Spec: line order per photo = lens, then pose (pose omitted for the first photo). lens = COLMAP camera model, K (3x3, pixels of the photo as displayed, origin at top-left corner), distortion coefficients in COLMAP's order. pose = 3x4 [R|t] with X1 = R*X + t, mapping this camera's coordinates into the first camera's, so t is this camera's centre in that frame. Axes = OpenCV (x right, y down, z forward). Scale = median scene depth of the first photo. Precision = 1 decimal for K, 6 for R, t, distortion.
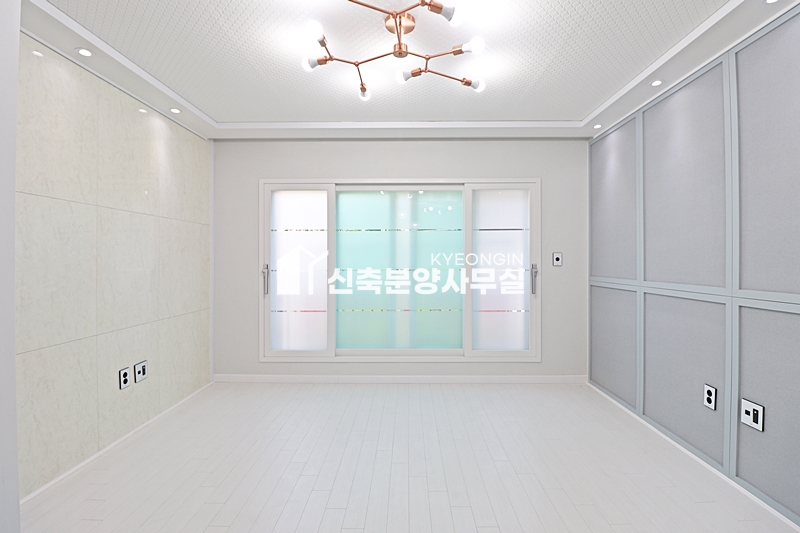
lens RADIAL K [[369.4, 0, 402.1], [0, 369.4, 259.5], [0, 0, 1]] dist [-0.002864, -0.010750]
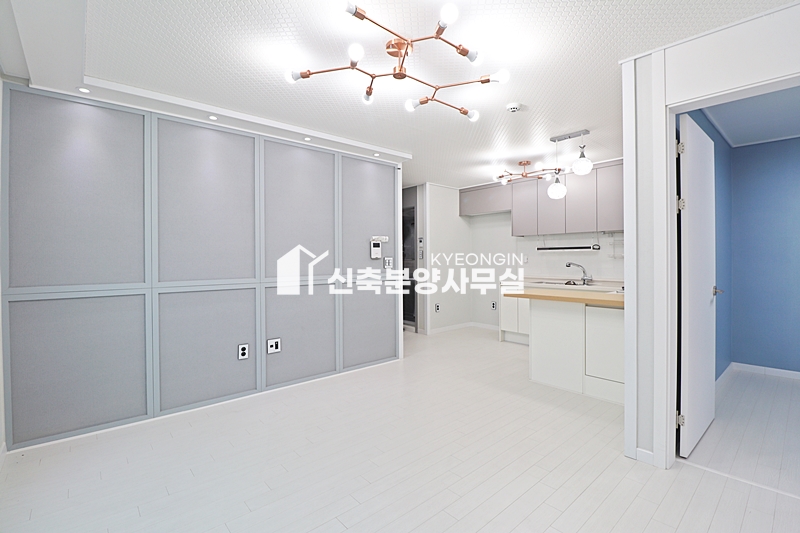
lens RADIAL K [[369.4, 0, 403.8], [0, 369.4, 261.0], [0, 0, 1]] dist [-0.002864, -0.010750]
pose [[-0.668940, -0.001115, 0.743315, -0.552015], [0.005510, 0.999964, 0.006459, -0.003858], [-0.743296, 0.008417, -0.668910, 1.143516]]
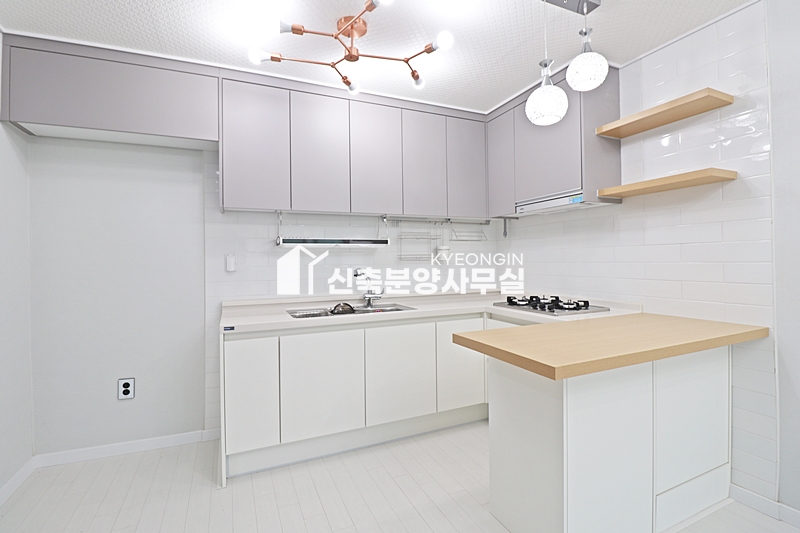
lens RADIAL K [[380.0, 0, 403.2], [0, 380.0, 260.2], [0, 0, 1]] dist [-0.018321, -0.000244]
pose [[-0.908544, 0.011086, -0.417641, 0.505553], [0.013200, 0.999911, -0.002174, 0.001222], [0.417580, -0.007488, -0.908609, 0.307415]]
